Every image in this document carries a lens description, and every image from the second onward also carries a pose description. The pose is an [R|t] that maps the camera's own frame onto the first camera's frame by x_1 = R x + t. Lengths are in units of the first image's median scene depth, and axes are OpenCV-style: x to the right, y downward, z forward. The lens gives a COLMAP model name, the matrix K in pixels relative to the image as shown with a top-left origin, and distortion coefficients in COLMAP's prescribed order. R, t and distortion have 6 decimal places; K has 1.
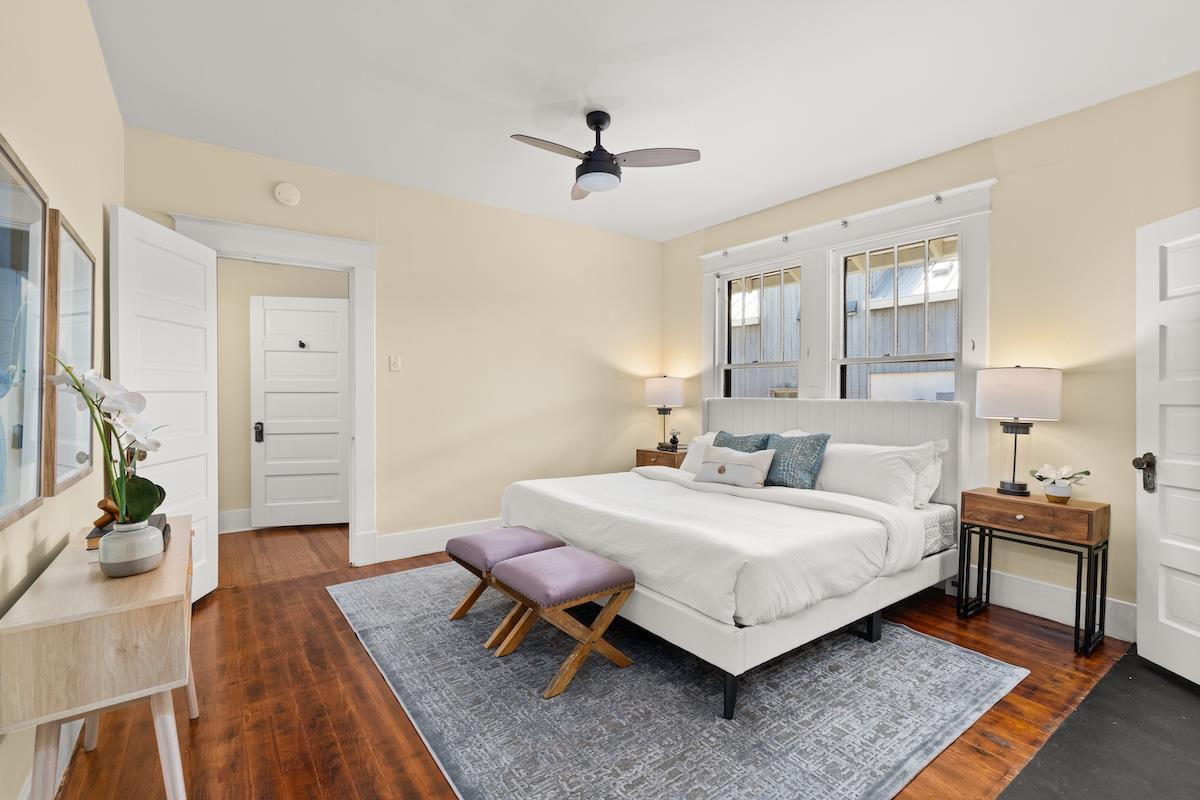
lens RADIAL K [[548.0, 0, 600.0], [0, 548.0, 400.0], [0, 0, 1]] dist [-0.026115, 0.000000]
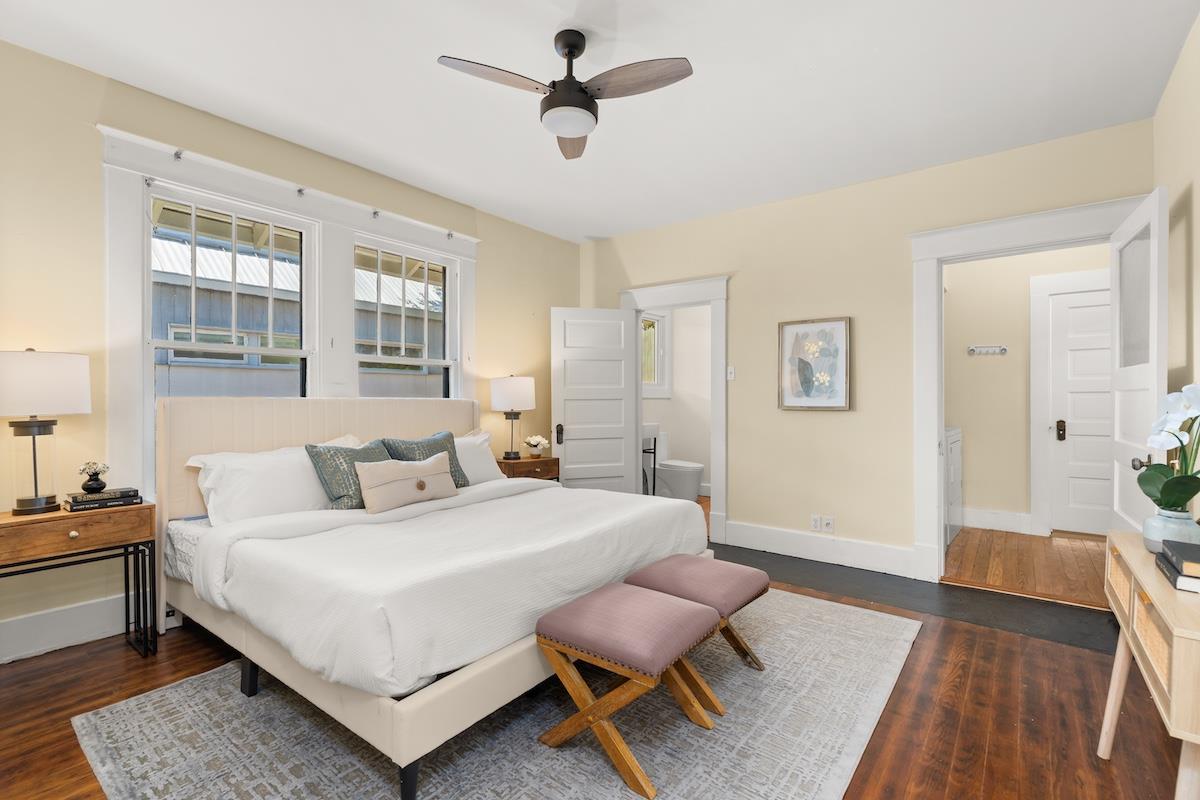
lens RADIAL K [[551.2, 0, 602.9], [0, 551.2, 388.6], [0, 0, 1]] dist [0.001866, 0.000425]
pose [[-0.289079, 0.004119, 0.957296, -0.728603], [-0.003358, 0.999980, -0.005317, -0.016432], [-0.957299, -0.004752, -0.289060, 1.096692]]
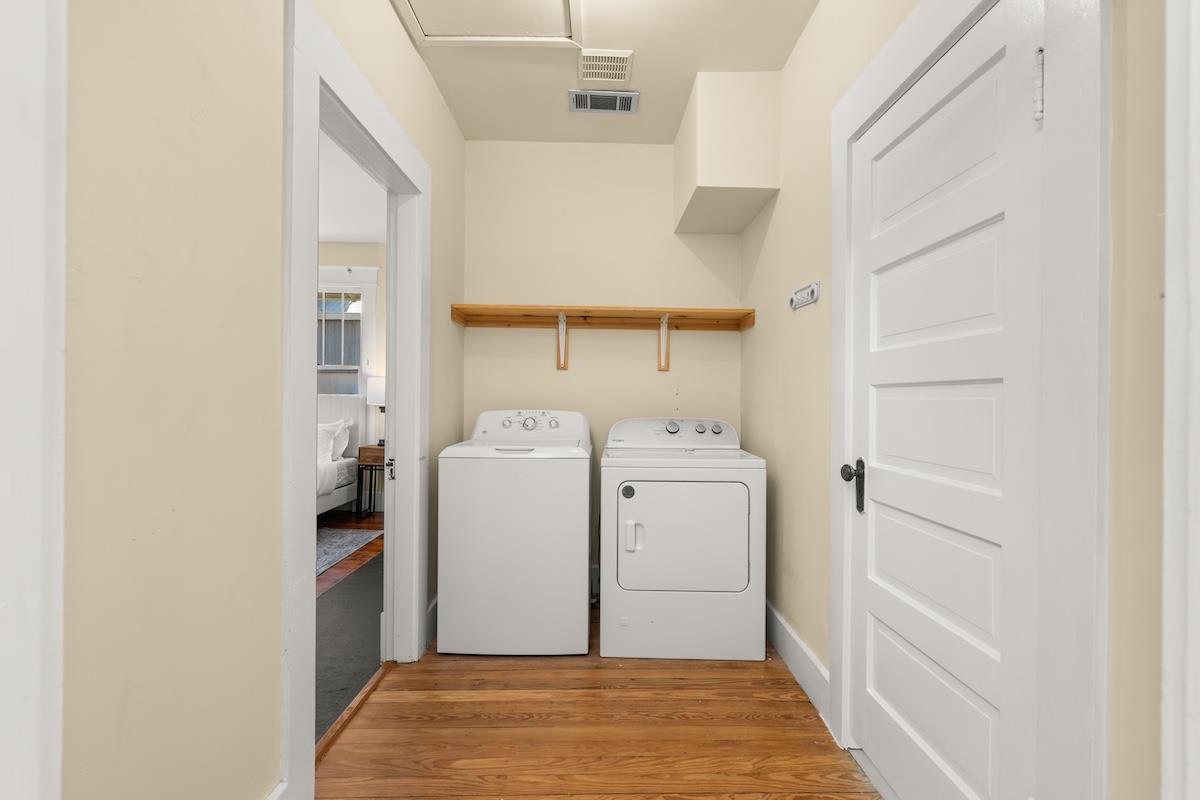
lens RADIAL K [[546.2, 0, 600.0], [0, 546.2, 400.0], [0, 0, 1]] dist [-0.002195, -0.000241]
pose [[0.578395, 0.000126, 0.815757, -0.294275], [-0.011891, 0.999895, 0.008277, -0.004766], [-0.815670, -0.014488, 0.578336, -0.605803]]
